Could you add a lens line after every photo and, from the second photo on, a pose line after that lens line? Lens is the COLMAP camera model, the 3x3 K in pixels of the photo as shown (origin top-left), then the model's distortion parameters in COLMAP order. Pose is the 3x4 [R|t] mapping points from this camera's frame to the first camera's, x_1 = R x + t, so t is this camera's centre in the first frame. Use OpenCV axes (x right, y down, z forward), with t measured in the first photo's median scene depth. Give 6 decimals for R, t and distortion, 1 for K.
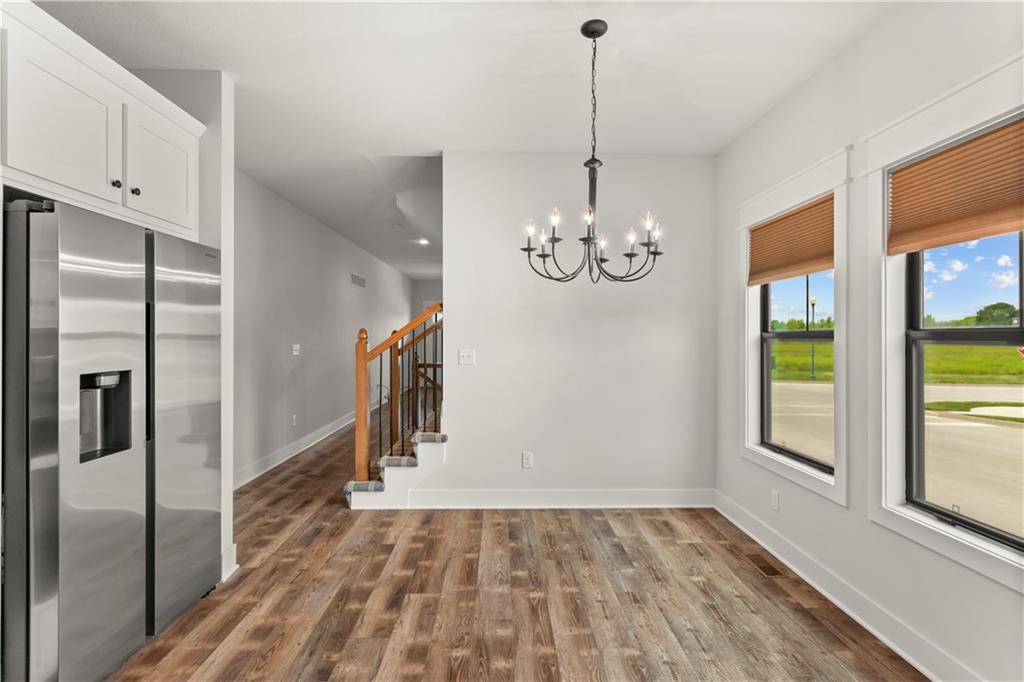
lens RADIAL K [[481.6, 0, 514.2], [0, 481.6, 336.8], [0, 0, 1]] dist [-0.000090, 0.000307]
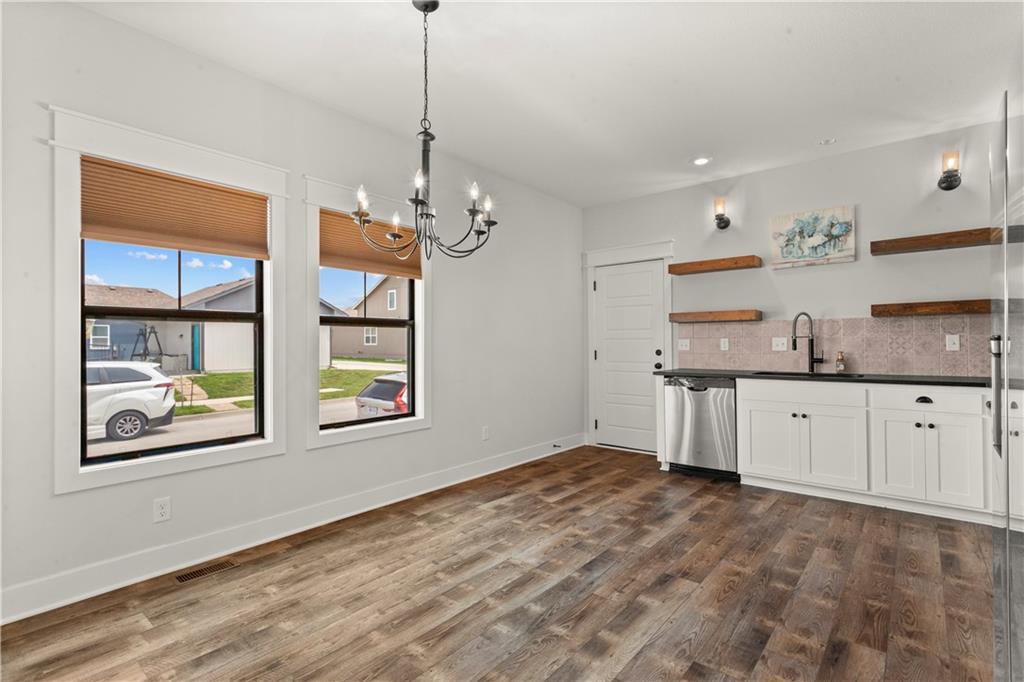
lens RADIAL K [[487.4, 0, 512.0], [0, 487.4, 341.0], [0, 0, 1]] dist [-0.000610, 0.000339]
pose [[-0.747333, 0.003577, 0.664440, -0.541079], [0.003804, 0.999992, -0.001105, 0.055673], [-0.664439, 0.001702, -0.747341, 1.390554]]
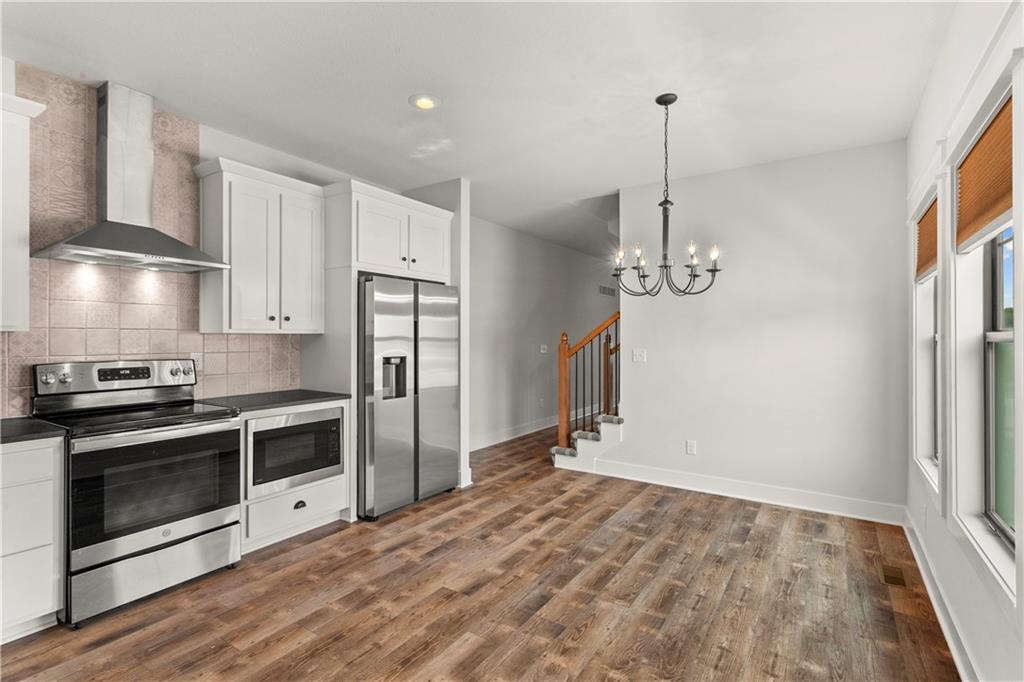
lens RADIAL K [[481.6, 0, 514.2], [0, 481.6, 336.8], [0, 0, 1]] dist [-0.000090, 0.000307]
pose [[0.817355, -0.004538, -0.576117, 0.488786], [0.001291, 0.999981, -0.006045, 0.002561], [0.576133, 0.004197, 0.817345, -0.239650]]
